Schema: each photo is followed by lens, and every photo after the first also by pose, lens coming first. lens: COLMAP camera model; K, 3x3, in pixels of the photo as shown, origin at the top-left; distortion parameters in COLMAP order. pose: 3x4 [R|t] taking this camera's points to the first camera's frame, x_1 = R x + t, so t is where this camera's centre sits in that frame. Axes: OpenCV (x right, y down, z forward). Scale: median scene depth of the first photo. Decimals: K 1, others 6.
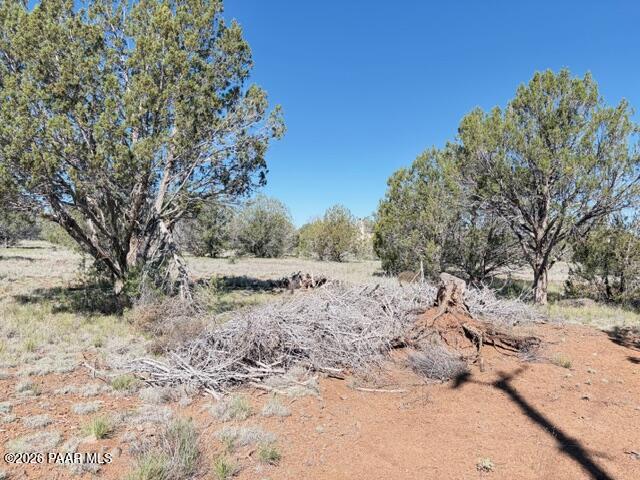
lens RADIAL K [[479.2, 0, 319.2], [0, 479.2, 245.3], [0, 0, 1]] dist [0.035266, -0.027273]
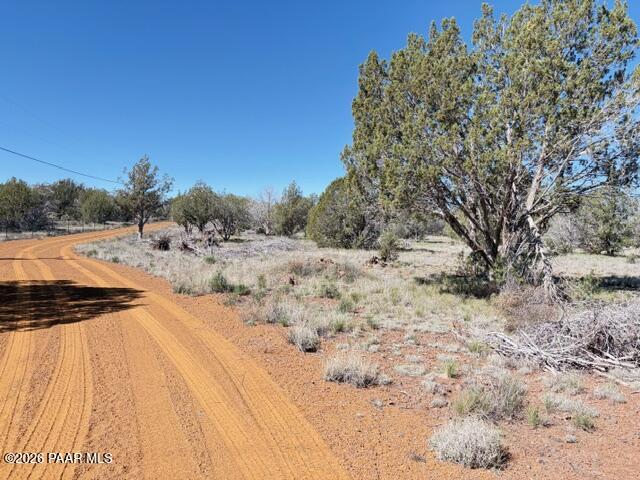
lens RADIAL K [[479.2, 0, 319.2], [0, 479.2, 245.3], [0, 0, 1]] dist [0.035266, -0.027273]
pose [[0.710656, 0.018706, -0.703291, 0.097769], [-0.013429, 0.999825, 0.013023, 0.006564], [0.703412, 0.000190, 0.710783, -0.094548]]
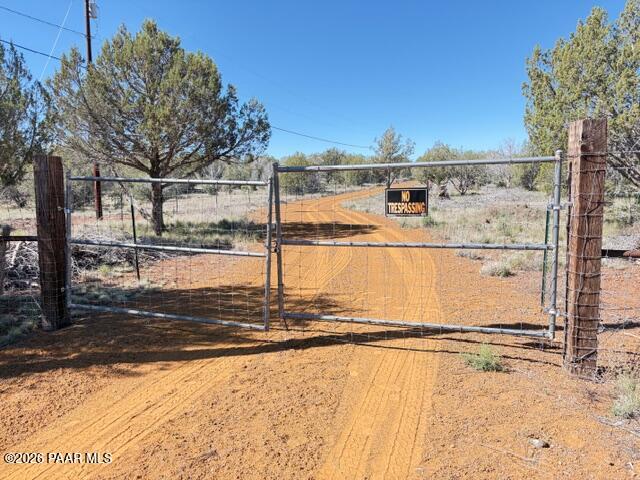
lens RADIAL K [[479.2, 0, 319.2], [0, 479.2, 245.3], [0, 0, 1]] dist [0.035266, -0.027273]
pose [[0.276495, 0.086252, -0.957137, 0.614405], [0.026996, 0.994874, 0.097451, 0.022736], [0.960636, -0.052784, 0.272749, -0.276460]]
